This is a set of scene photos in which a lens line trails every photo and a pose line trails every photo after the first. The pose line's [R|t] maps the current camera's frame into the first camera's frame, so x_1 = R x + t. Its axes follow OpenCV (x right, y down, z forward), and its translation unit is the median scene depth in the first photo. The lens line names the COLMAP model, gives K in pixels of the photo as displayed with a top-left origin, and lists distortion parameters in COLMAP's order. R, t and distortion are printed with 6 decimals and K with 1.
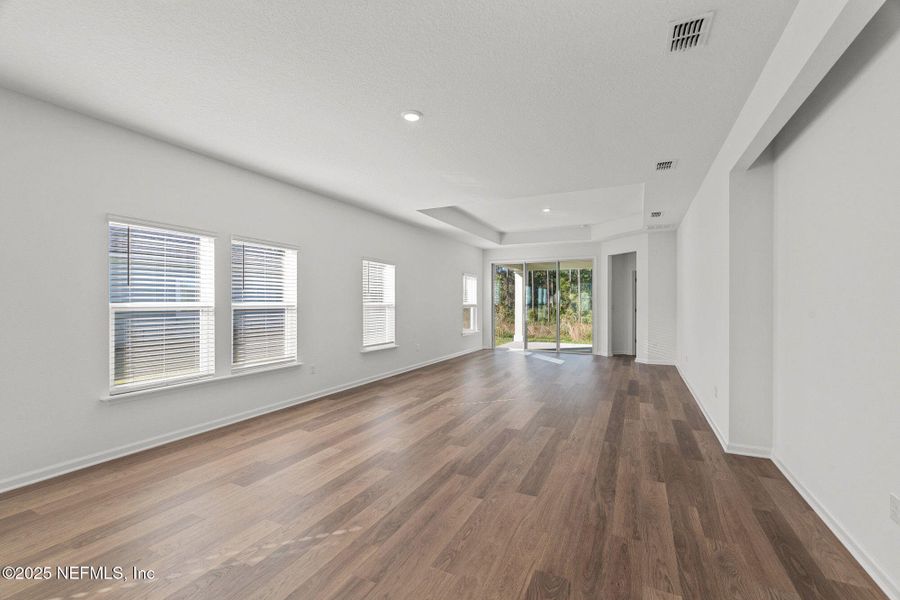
lens RADIAL K [[397.8, 0, 448.3], [0, 397.8, 309.1], [0, 0, 1]] dist [0.000327, -0.000302]
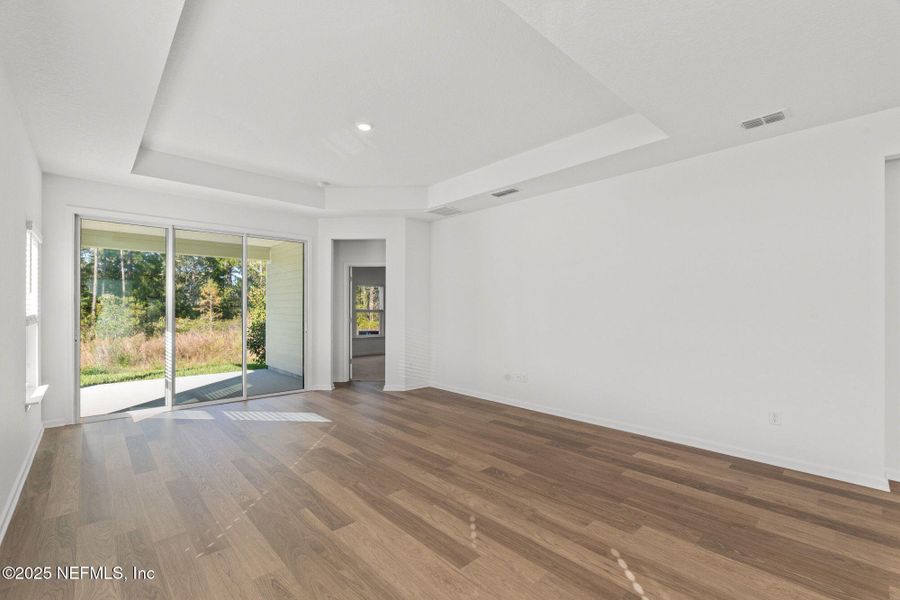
lens RADIAL K [[397.8, 0, 448.3], [0, 397.8, 309.1], [0, 0, 1]] dist [0.000327, -0.000302]
pose [[0.371851, 0.005258, 0.928278, -0.147503], [0.014242, 0.999834, -0.011369, -0.006215], [-0.928183, 0.017448, 0.371714, 0.572644]]
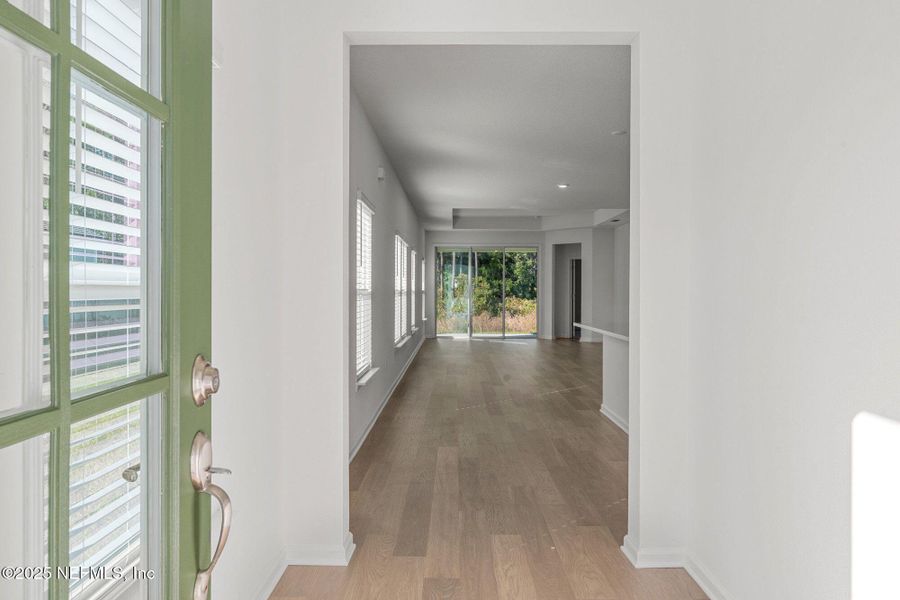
lens RADIAL K [[746.3, 0, 453.5], [0, 746.3, 304.3], [0, 0, 1]] dist [0.014129, -0.014442]
pose [[0.902737, -0.000501, 0.430193, -0.705057], [0.000287, 1.000000, 0.000562, 0.025040], [-0.430193, -0.000384, 0.902737, -0.699304]]
